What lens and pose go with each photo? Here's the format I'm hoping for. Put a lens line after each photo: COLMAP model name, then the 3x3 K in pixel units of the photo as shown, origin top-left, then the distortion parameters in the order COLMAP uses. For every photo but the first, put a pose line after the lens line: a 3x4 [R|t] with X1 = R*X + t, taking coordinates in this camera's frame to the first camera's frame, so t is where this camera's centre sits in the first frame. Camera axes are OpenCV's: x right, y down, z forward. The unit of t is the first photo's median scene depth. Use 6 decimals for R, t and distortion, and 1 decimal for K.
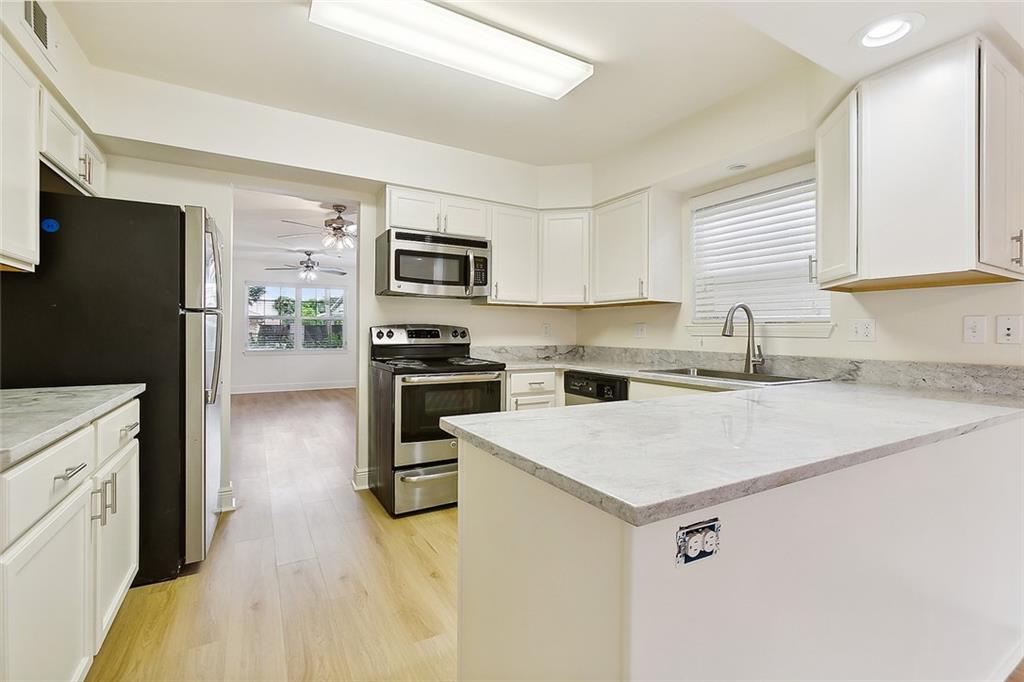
lens RADIAL K [[453.1, 0, 514.1], [0, 453.1, 330.5], [0, 0, 1]] dist [-0.001043, -0.000028]
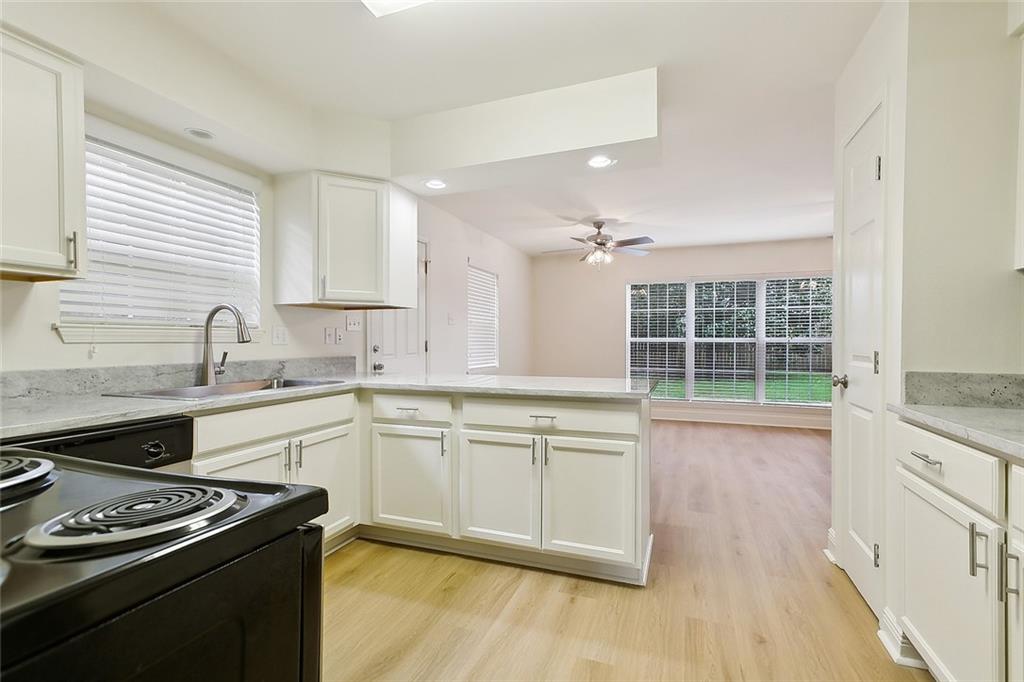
lens RADIAL K [[463.6, 0, 512.0], [0, 463.6, 341.0], [0, 0, 1]] dist [-0.003170, 0.000058]
pose [[-0.633407, -0.008189, 0.773776, -0.586074], [-0.006310, 0.999965, 0.005417, 0.001892], [-0.773793, -0.001452, -0.633437, 1.254004]]
